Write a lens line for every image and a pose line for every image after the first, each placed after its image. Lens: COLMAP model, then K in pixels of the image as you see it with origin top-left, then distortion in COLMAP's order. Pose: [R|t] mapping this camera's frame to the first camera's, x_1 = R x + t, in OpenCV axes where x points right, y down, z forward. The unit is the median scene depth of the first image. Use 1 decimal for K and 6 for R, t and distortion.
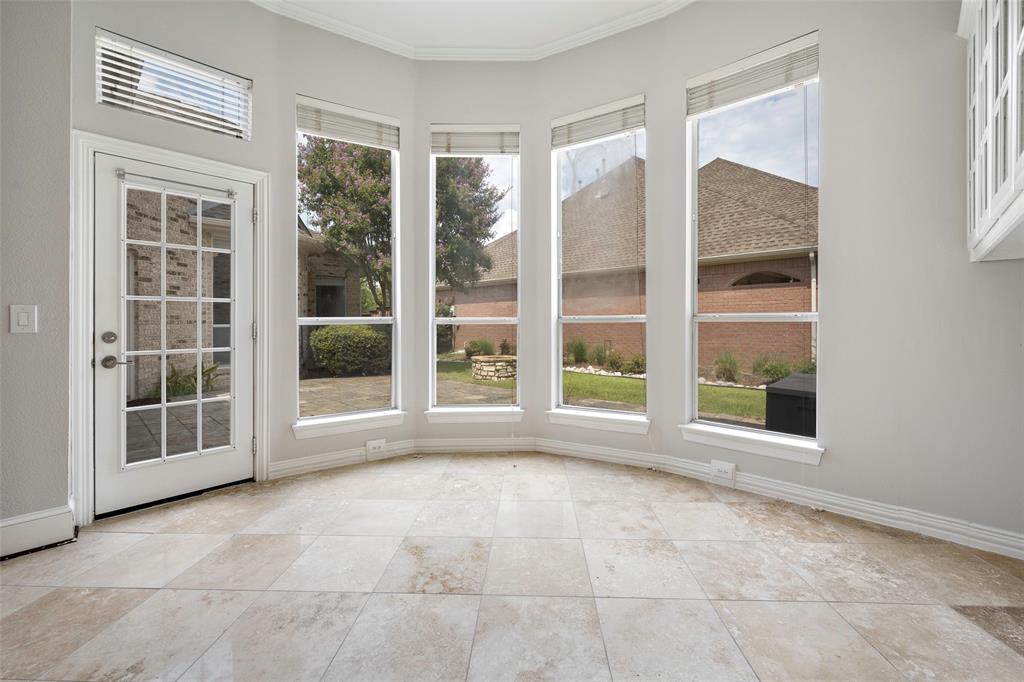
lens RADIAL K [[432.6, 0, 531.1], [0, 432.6, 319.2], [0, 0, 1]] dist [-0.003001, -0.000270]
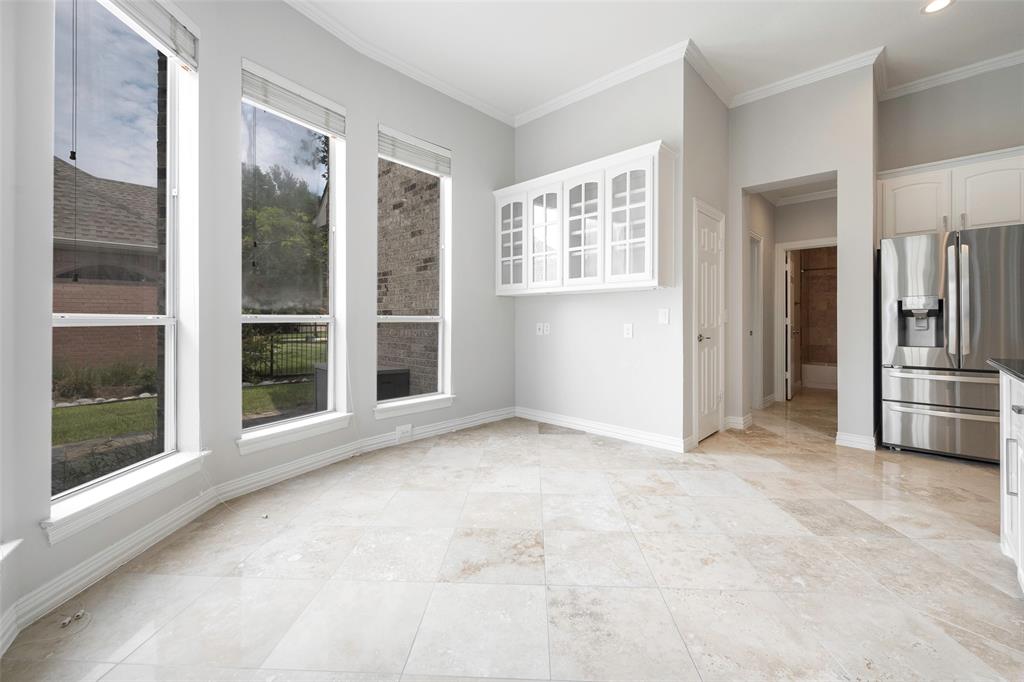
lens RADIAL K [[411.9, 0, 491.4], [0, 411.9, 322.6], [0, 0, 1]] dist [-0.002971, 0.000852]
pose [[0.043628, 0.000655, 0.999048, -0.721110], [-0.002486, 0.999997, -0.000547, 0.006919], [-0.999045, -0.002460, 0.043630, 0.582716]]
